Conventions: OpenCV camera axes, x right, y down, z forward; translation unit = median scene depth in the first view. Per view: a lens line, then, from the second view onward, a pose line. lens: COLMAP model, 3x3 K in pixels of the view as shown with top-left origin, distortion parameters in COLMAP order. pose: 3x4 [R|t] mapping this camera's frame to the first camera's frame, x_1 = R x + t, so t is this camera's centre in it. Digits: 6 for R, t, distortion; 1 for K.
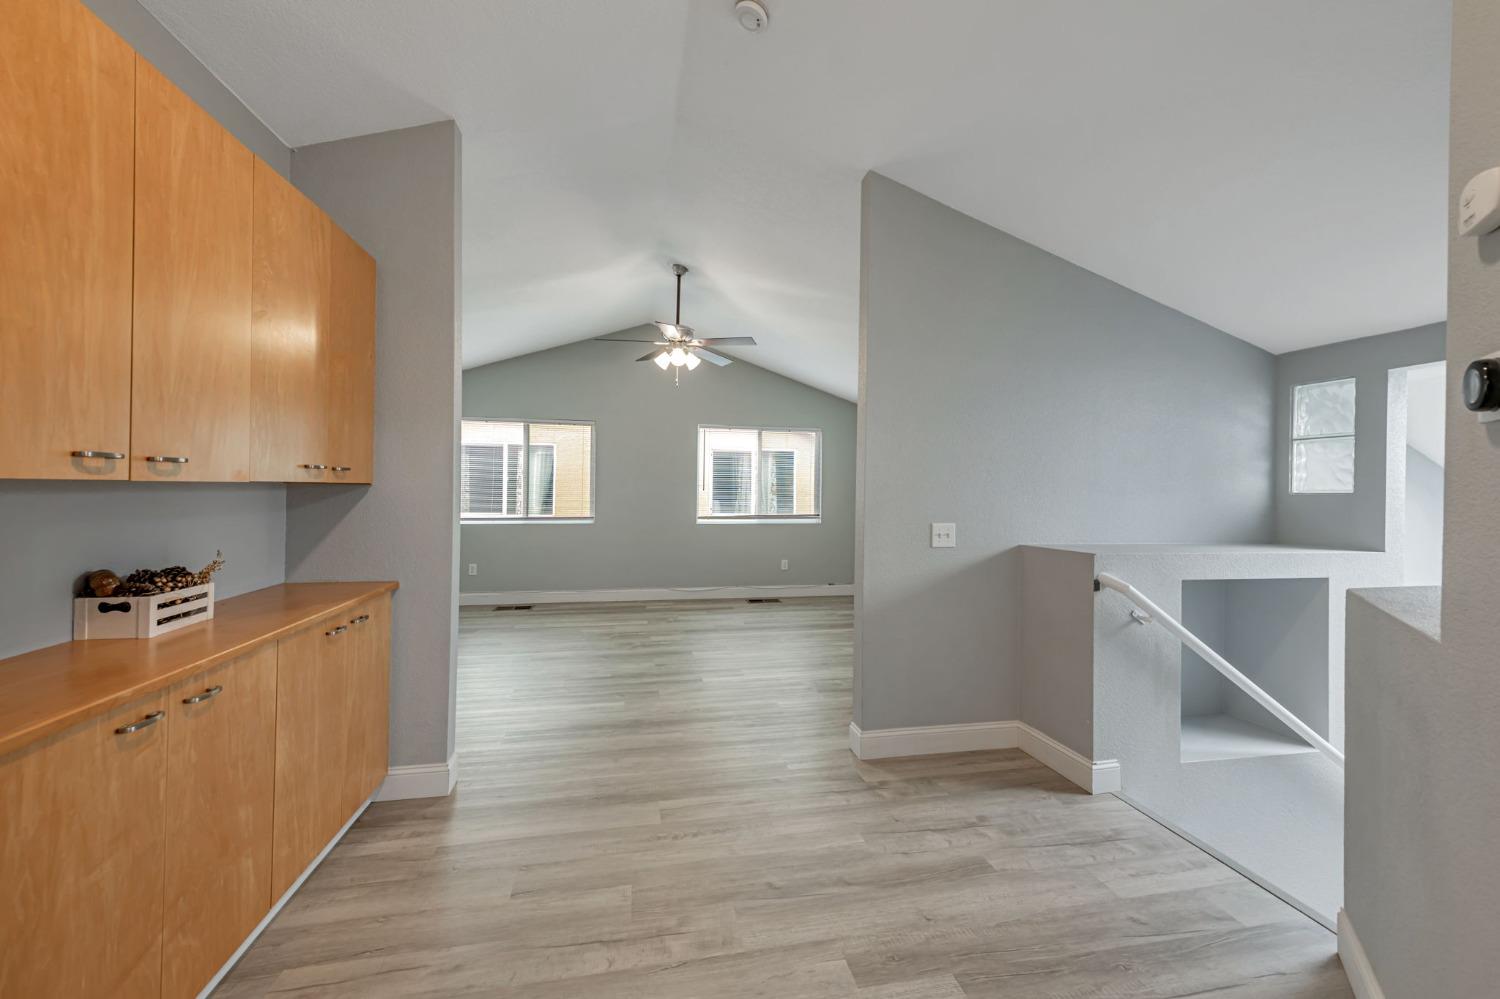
lens RADIAL K [[595.0, 0, 749.7], [0, 595.0, 491.3], [0, 0, 1]] dist [-0.000091, -0.000351]
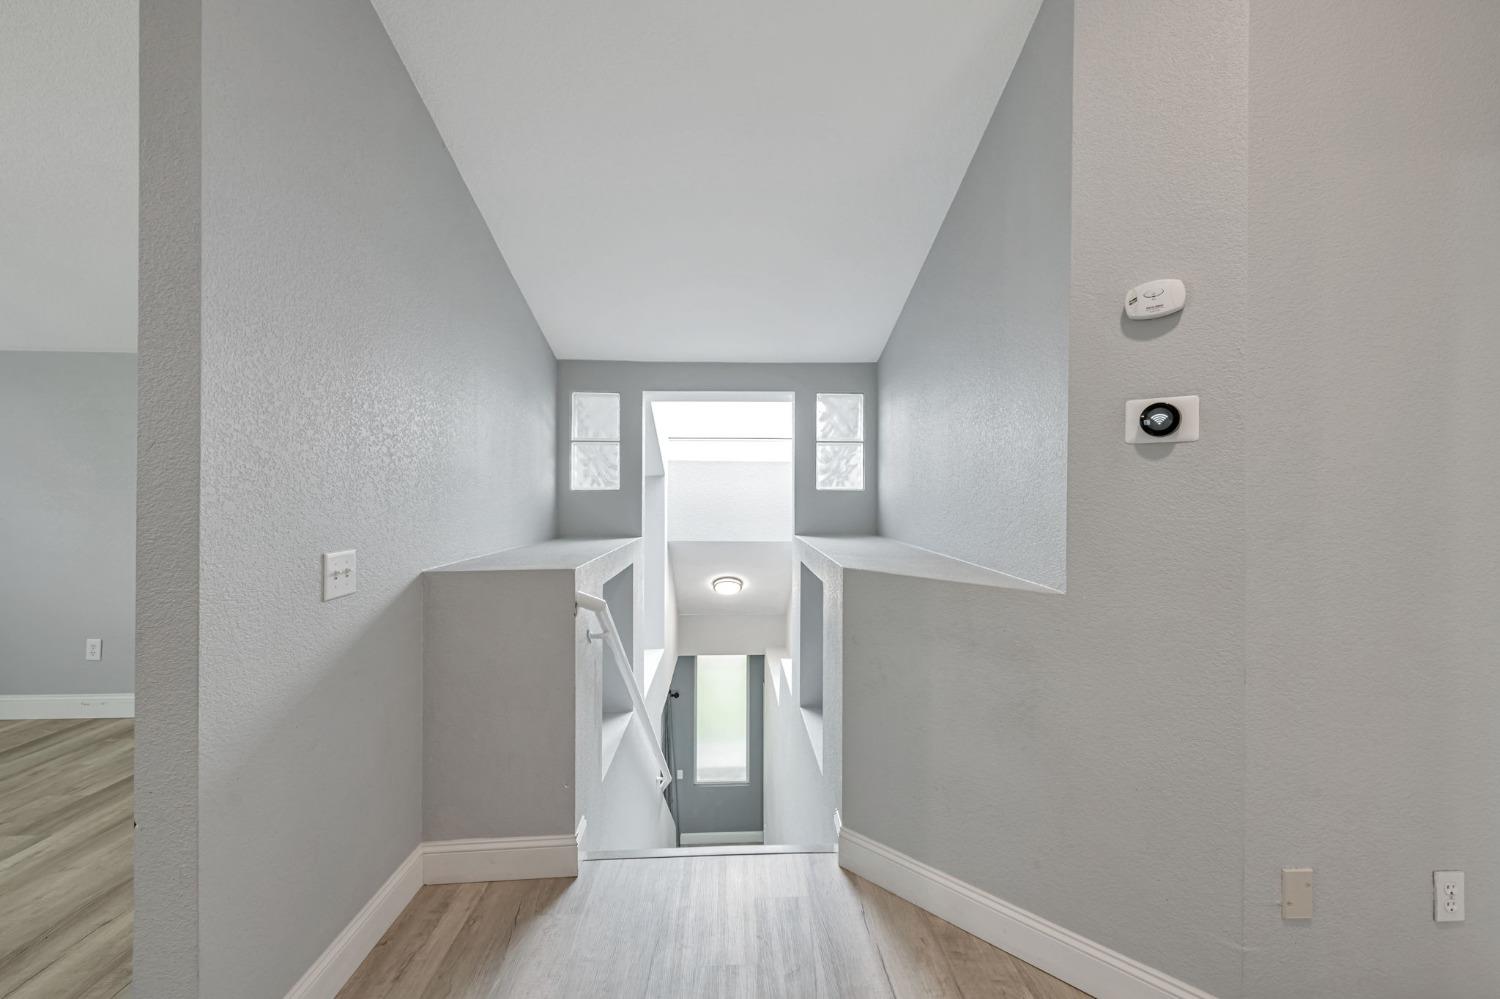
lens RADIAL K [[595.0, 0, 752.6], [0, 595.0, 502.3], [0, 0, 1]] dist [-0.000091, -0.000351]
pose [[0.148586, -0.024153, 0.988604, -0.129059], [0.002338, 0.999707, 0.024072, 0.000289], [-0.988897, -0.001265, 0.148599, 0.560867]]
